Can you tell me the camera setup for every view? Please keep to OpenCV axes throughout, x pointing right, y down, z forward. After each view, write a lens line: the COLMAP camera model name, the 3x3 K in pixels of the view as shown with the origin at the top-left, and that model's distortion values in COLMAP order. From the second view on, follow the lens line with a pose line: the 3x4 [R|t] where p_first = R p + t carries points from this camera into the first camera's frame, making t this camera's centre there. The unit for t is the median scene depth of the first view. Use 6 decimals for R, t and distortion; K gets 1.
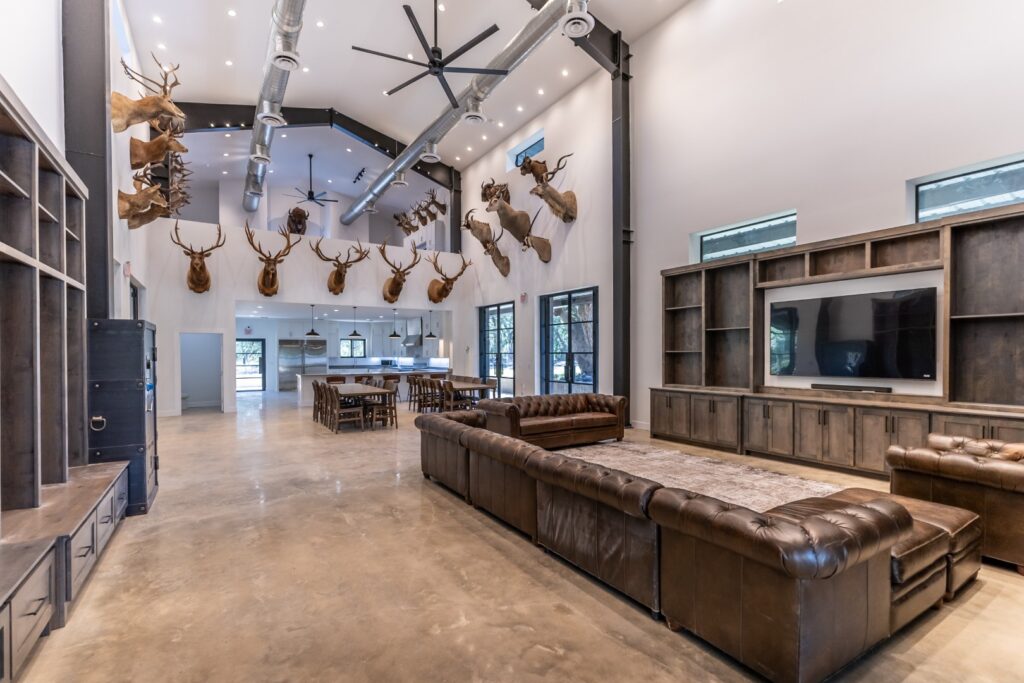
lens RADIAL K [[448.3, 0, 505.9], [0, 448.3, 349.2], [0, 0, 1]] dist [-0.000161, -0.000062]
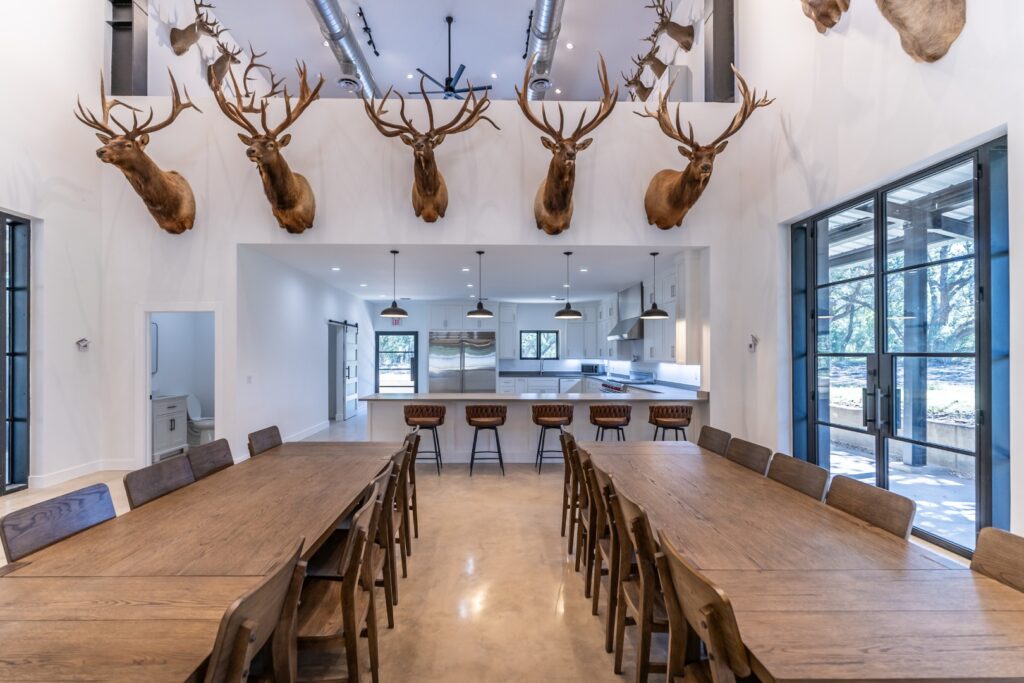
lens RADIAL K [[448.3, 0, 505.9], [0, 448.3, 349.2], [0, 0, 1]] dist [-0.000161, -0.000062]
pose [[0.860243, 0.002140, -0.509879, -0.072147], [-0.001650, 0.999998, 0.001413, 0.004728], [0.509881, -0.000374, 0.860245, 0.563653]]
